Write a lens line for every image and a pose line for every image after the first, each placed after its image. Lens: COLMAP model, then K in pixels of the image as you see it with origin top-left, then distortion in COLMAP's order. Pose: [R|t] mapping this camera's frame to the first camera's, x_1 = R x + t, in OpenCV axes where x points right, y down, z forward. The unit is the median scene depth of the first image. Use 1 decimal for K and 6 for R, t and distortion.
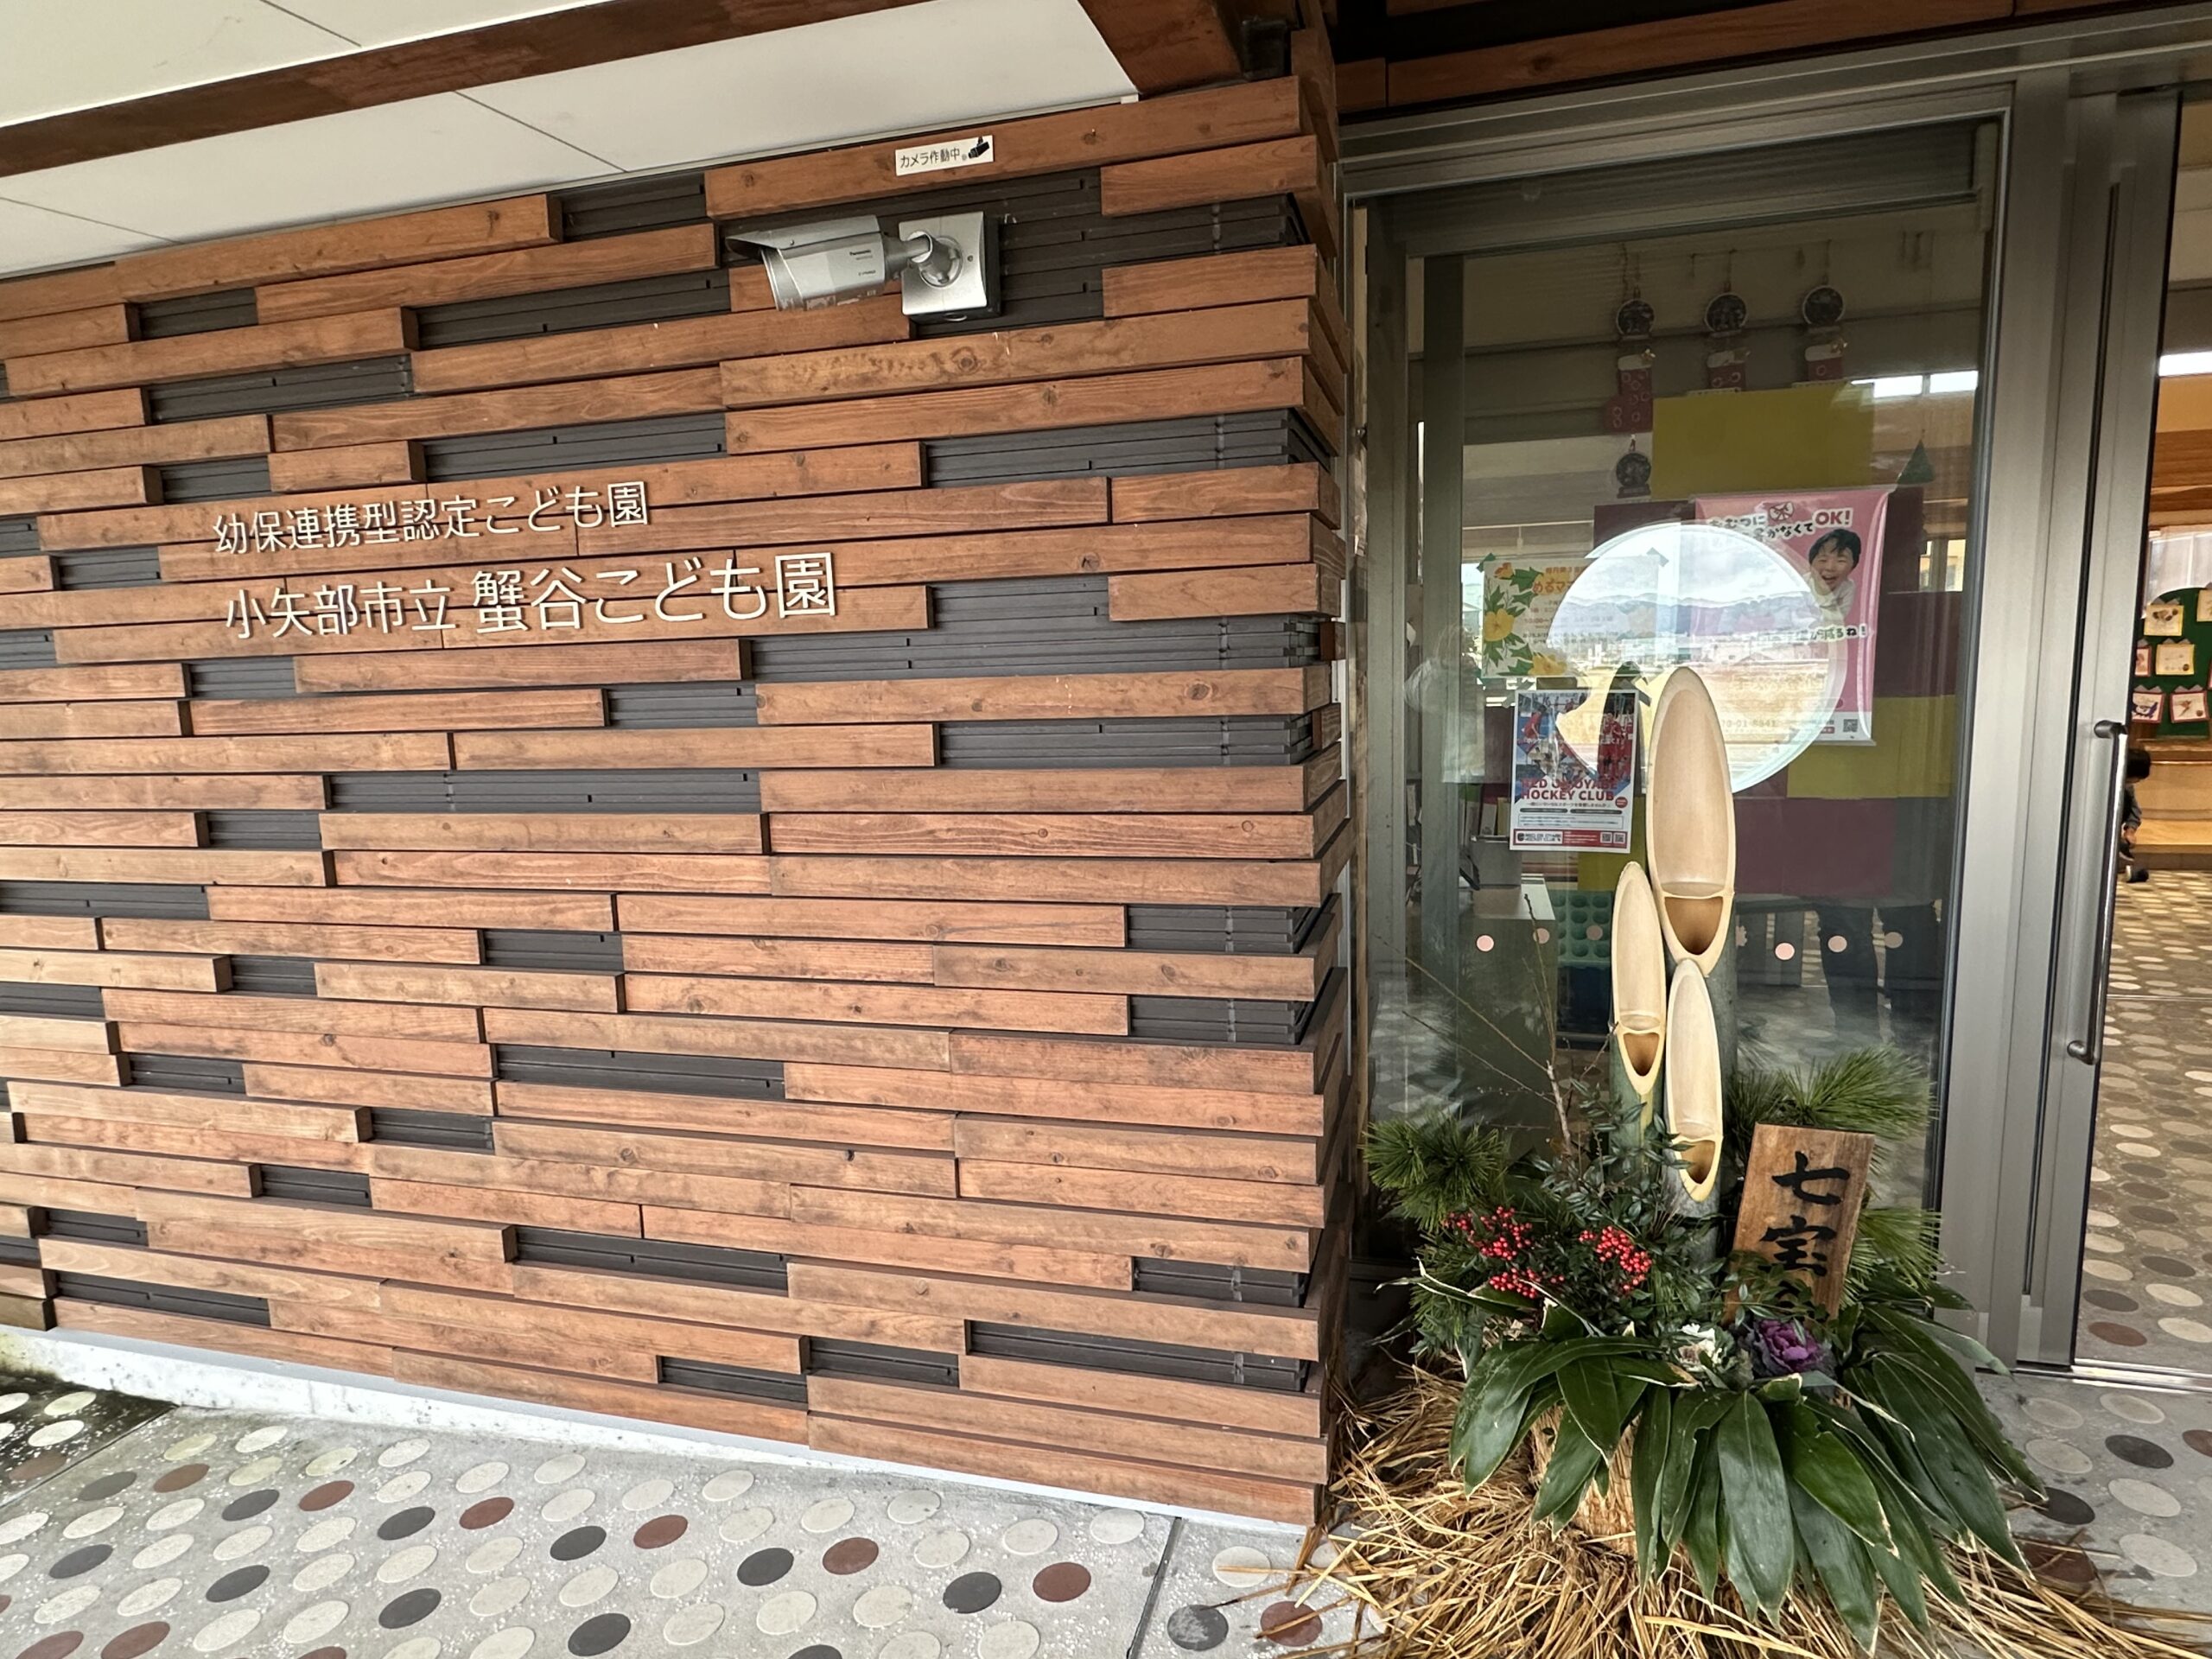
lens RADIAL K [[1337.6, 0, 1098.9], [0, 1337.6, 862.7], [0, 0, 1]] dist [-0.004291, 0.001053]
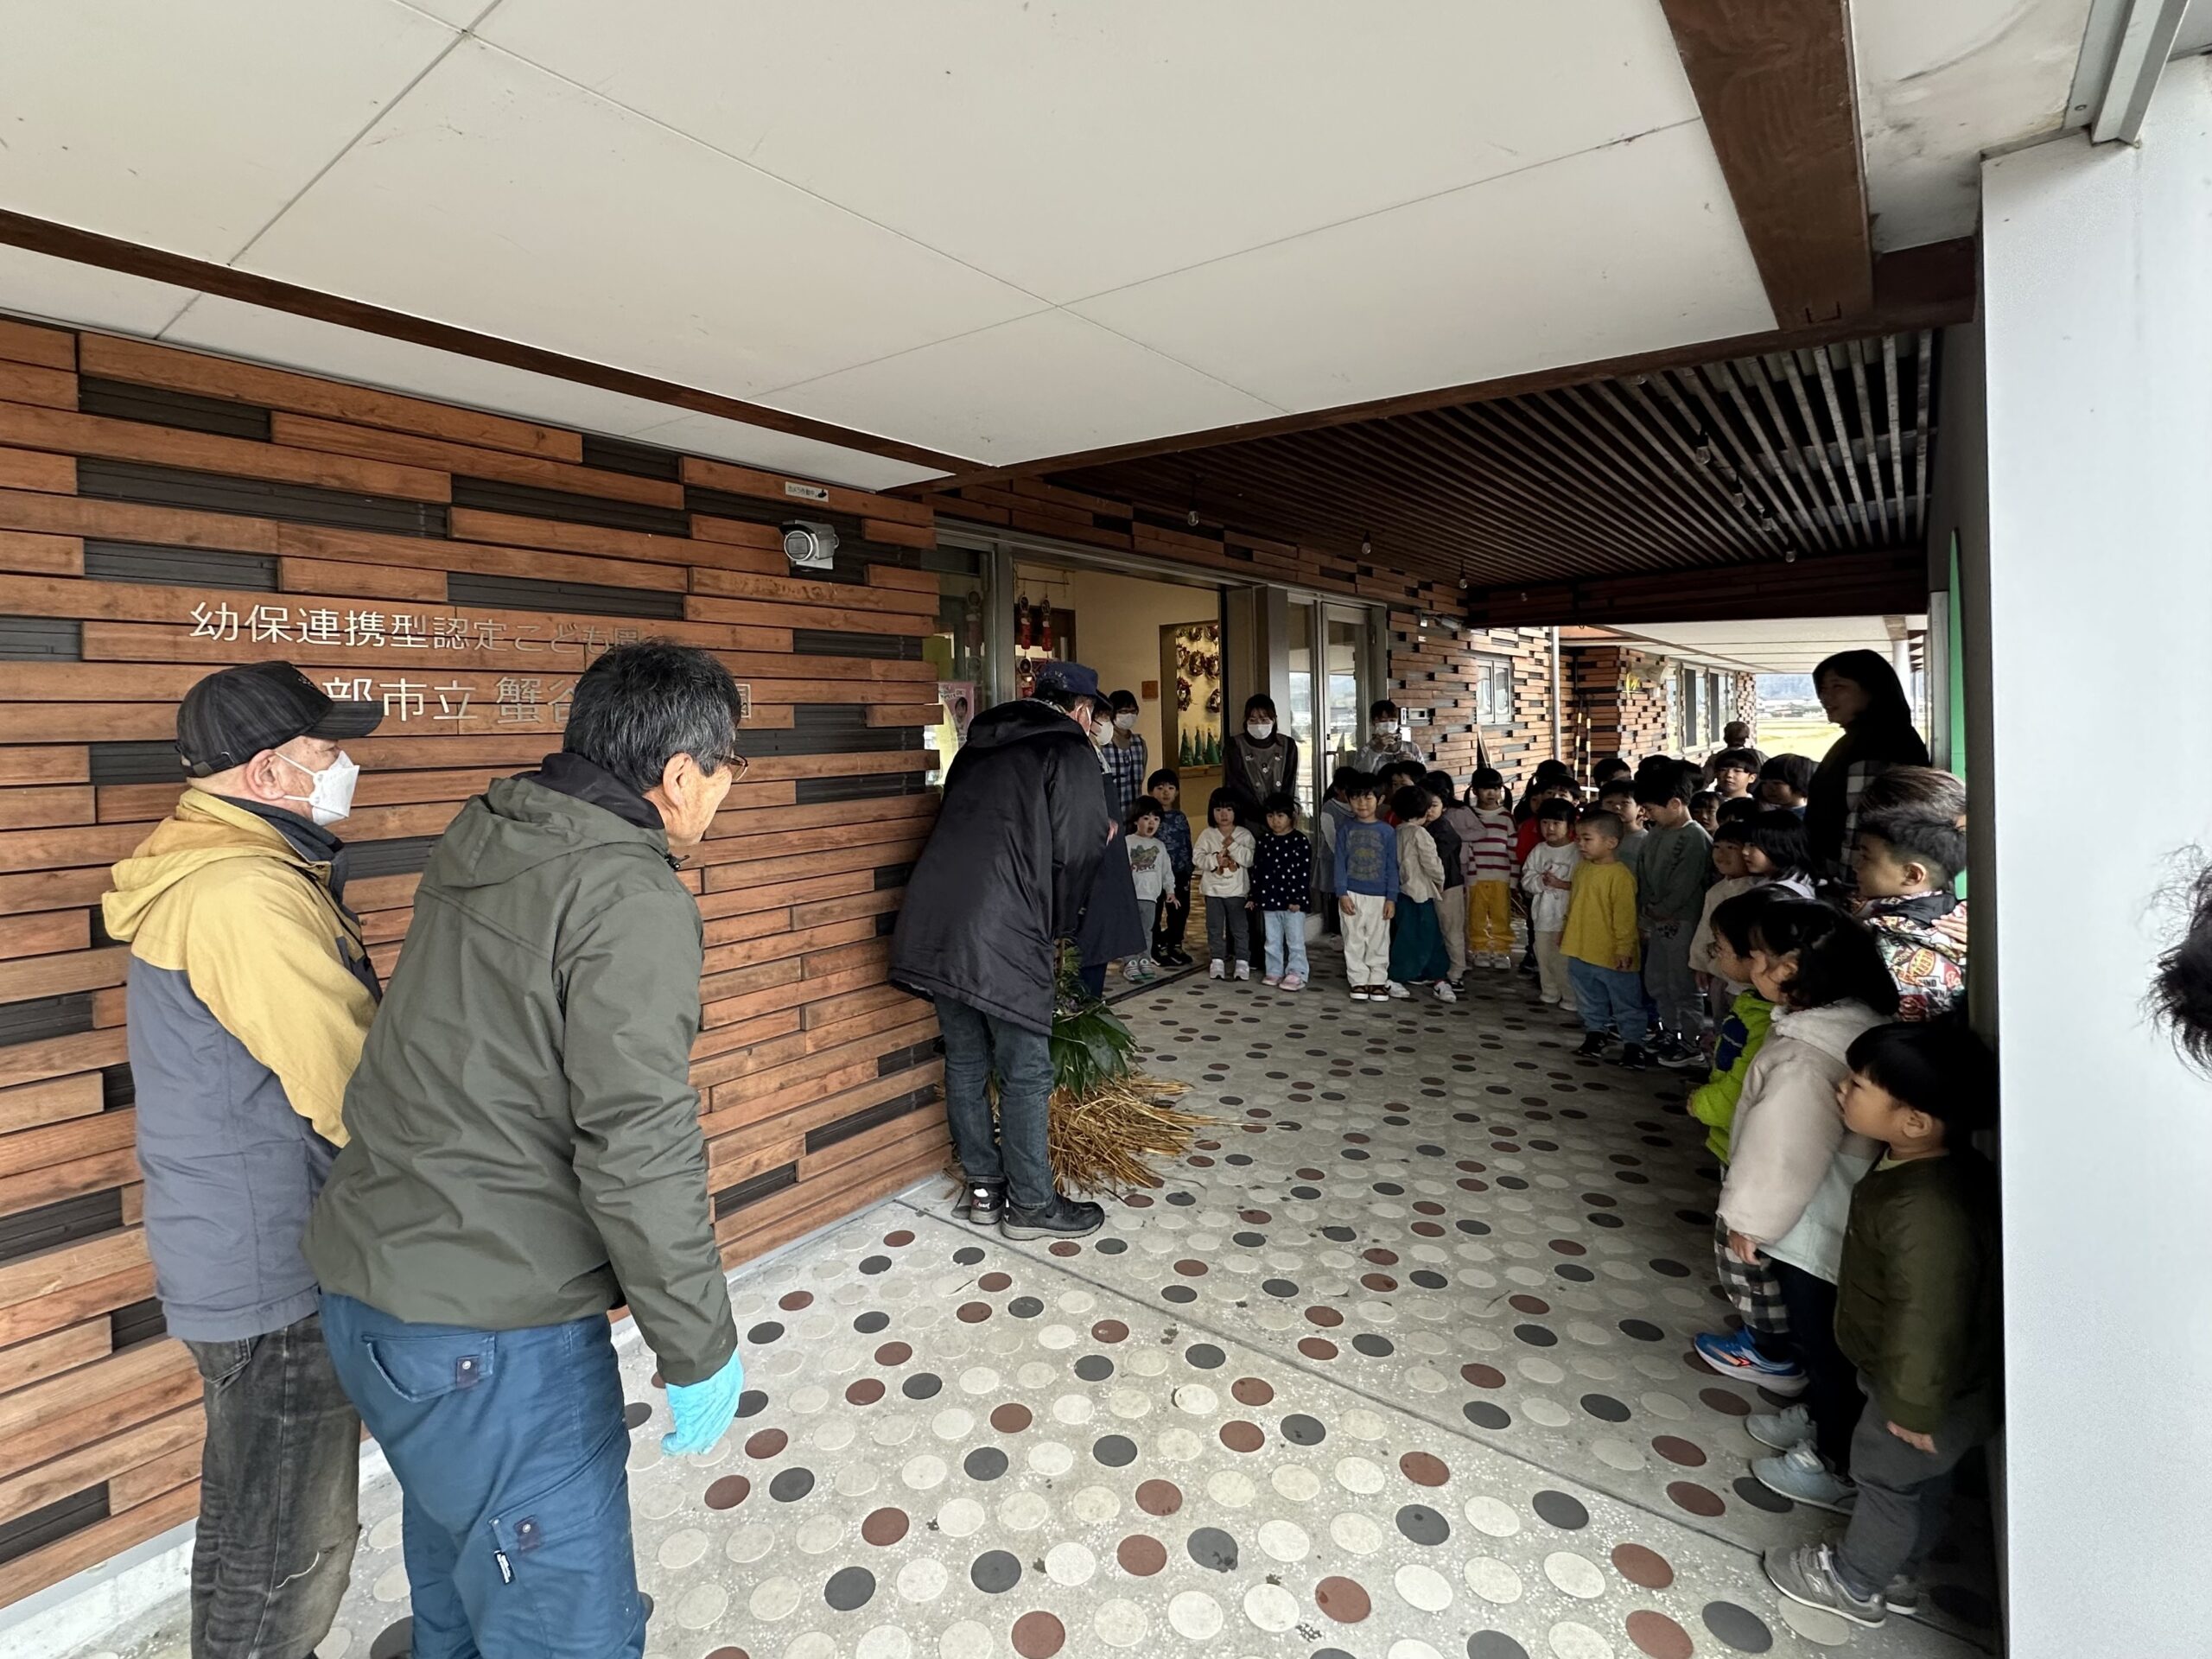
lens RADIAL K [[1145.1, 0, 1103.9], [0, 1145.1, 735.4], [0, 0, 1]] dist [-0.000971, -0.000298]
pose [[0.320656, 0.019077, 0.947004, -1.290099], [0.163433, 0.983688, -0.075155, 0.018460], [-0.932990, 0.178871, 0.312307, 0.105843]]
